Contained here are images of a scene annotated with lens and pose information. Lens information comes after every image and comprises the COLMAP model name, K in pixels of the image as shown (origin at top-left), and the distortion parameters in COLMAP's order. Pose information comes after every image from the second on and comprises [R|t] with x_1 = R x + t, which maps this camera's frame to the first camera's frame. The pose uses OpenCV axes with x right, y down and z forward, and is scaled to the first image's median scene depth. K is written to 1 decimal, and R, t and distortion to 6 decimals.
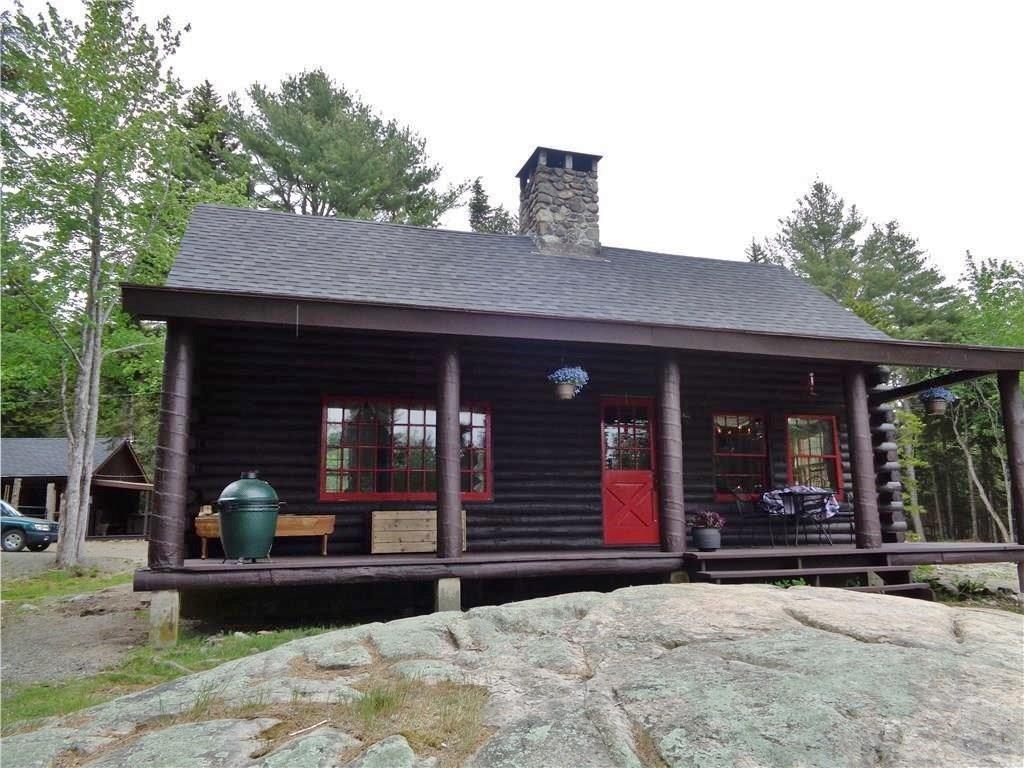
lens RADIAL K [[769.4, 0, 512.0], [0, 769.4, 384.0], [0, 0, 1]] dist [0.006679, 0.001761]
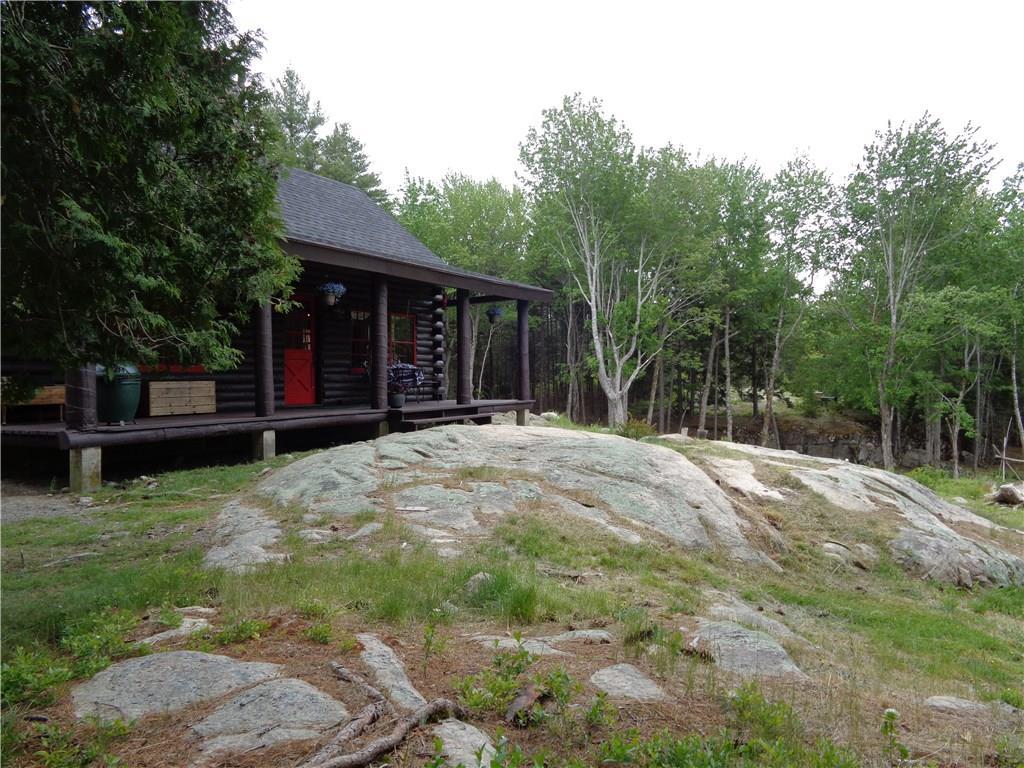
lens RADIAL K [[769.4, 0, 512.0], [0, 769.4, 384.0], [0, 0, 1]] dist [0.006679, 0.001761]
pose [[0.722255, 0.001345, 0.691626, -0.140214], [-0.127112, 0.983222, 0.130830, -0.013765], [-0.679846, -0.182406, 0.710308, -0.054905]]
